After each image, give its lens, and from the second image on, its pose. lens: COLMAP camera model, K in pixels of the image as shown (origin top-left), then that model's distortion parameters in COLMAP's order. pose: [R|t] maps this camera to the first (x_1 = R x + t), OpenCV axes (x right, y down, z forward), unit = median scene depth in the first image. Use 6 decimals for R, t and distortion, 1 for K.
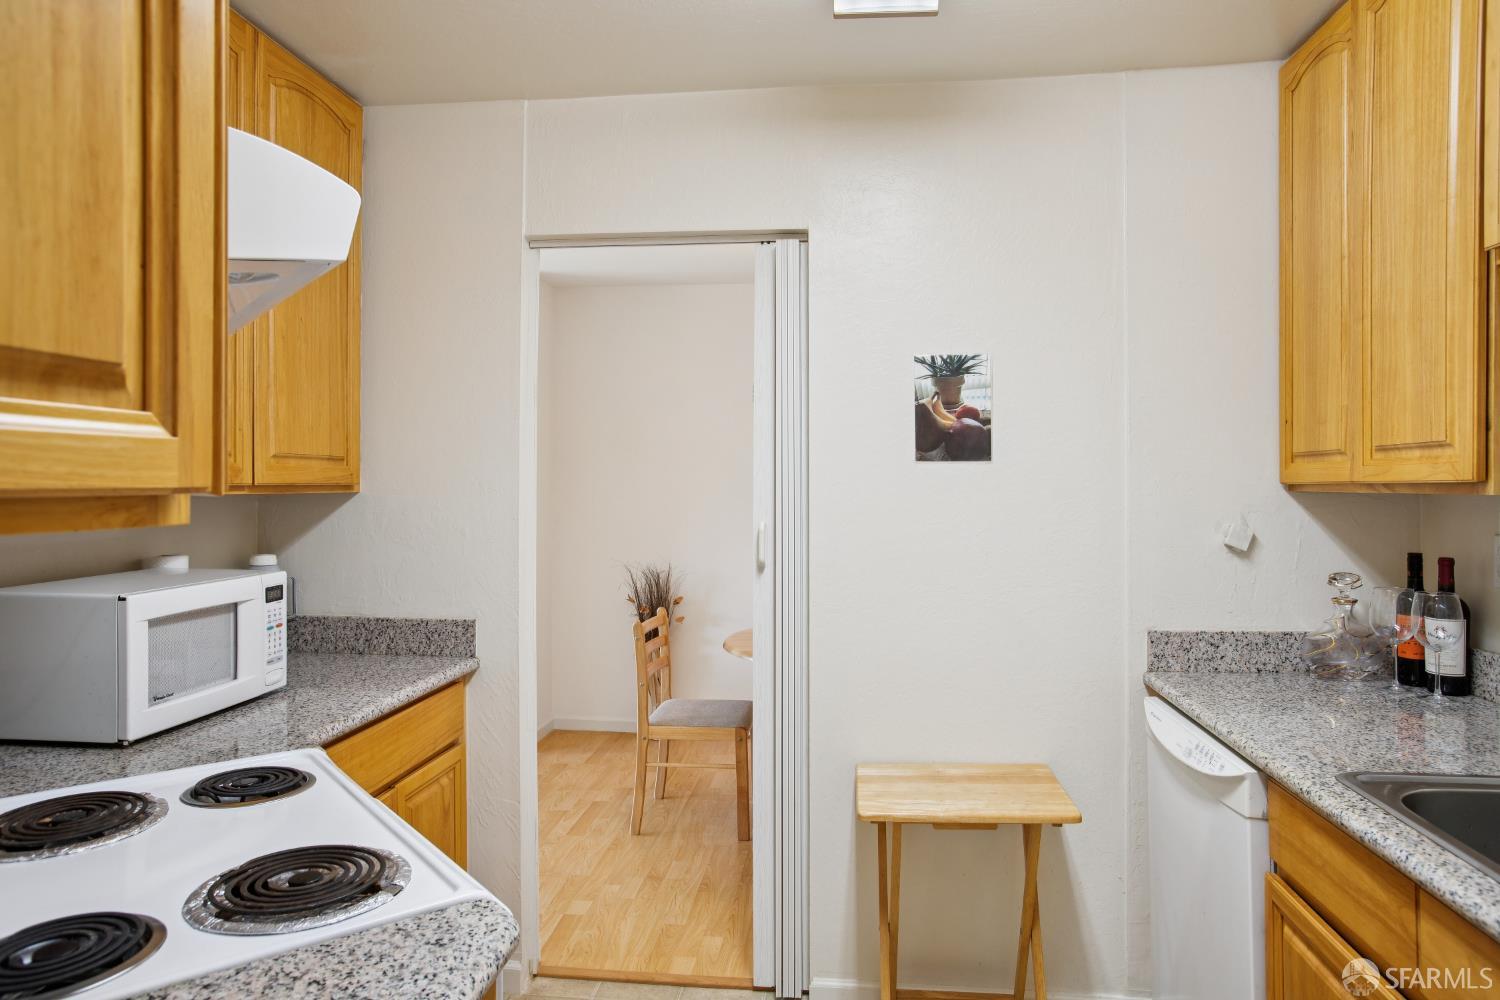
lens RADIAL K [[968.8, 0, 793.8], [0, 968.8, 480.9], [0, 0, 1]] dist [-0.049870, 0.045466]
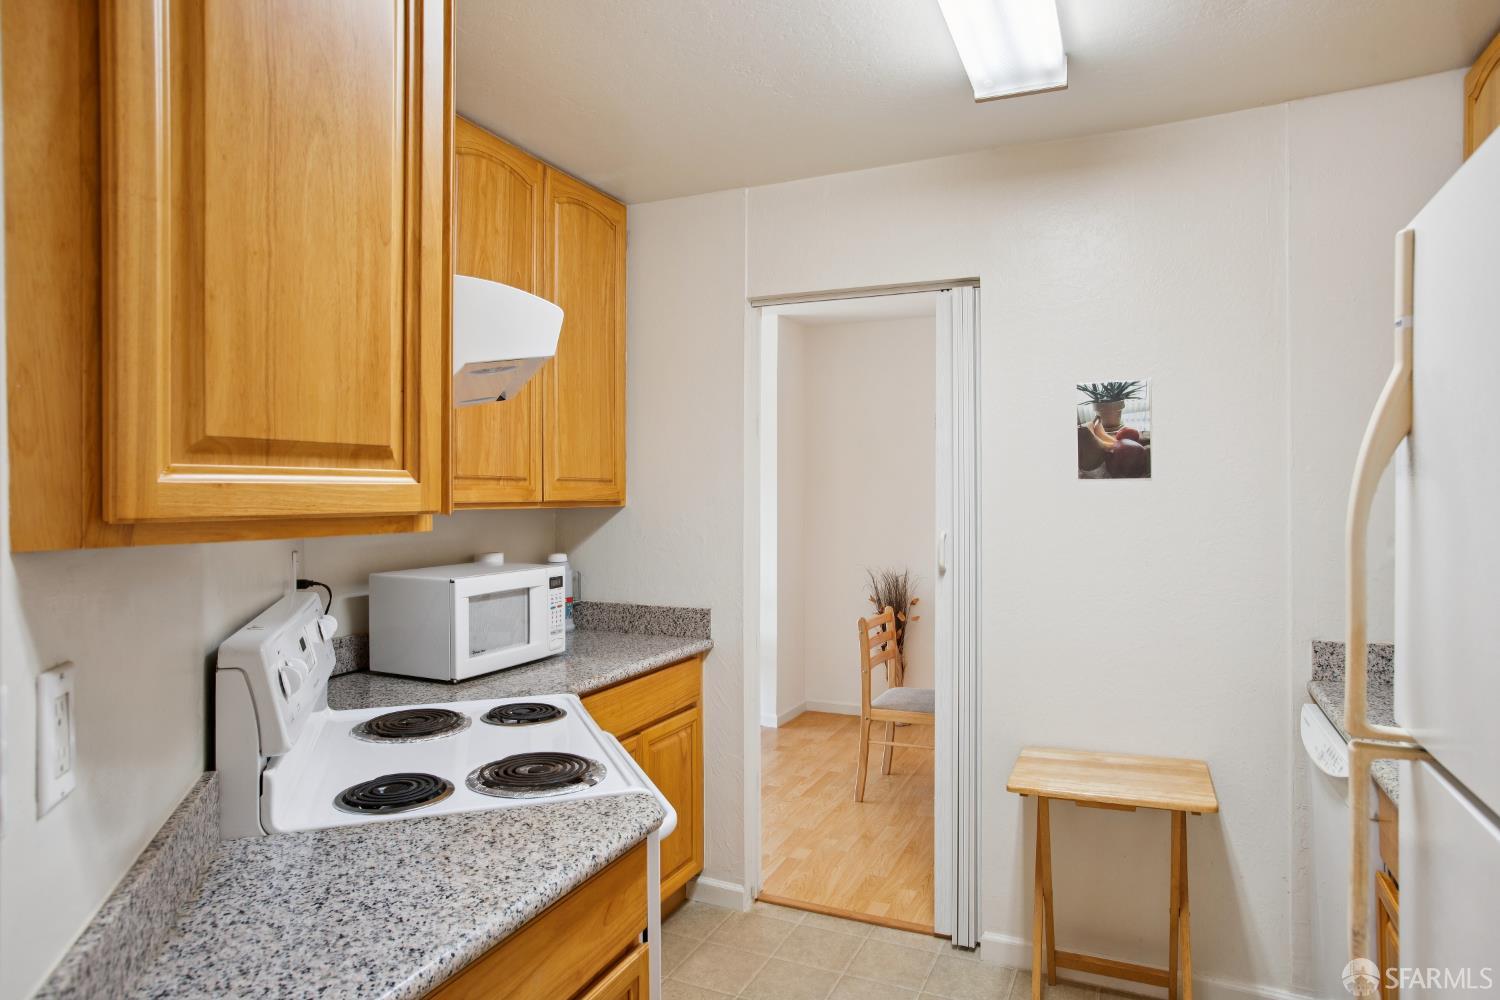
lens RADIAL K [[871.8, 0, 752.9], [0, 871.8, 493.5], [0, 0, 1]] dist [-0.052128, 0.037642]
pose [[0.951428, -0.003757, -0.307848, 0.081542], [0.003633, 0.999993, -0.000978, -0.004041], [0.307850, -0.000188, 0.951435, -0.065247]]
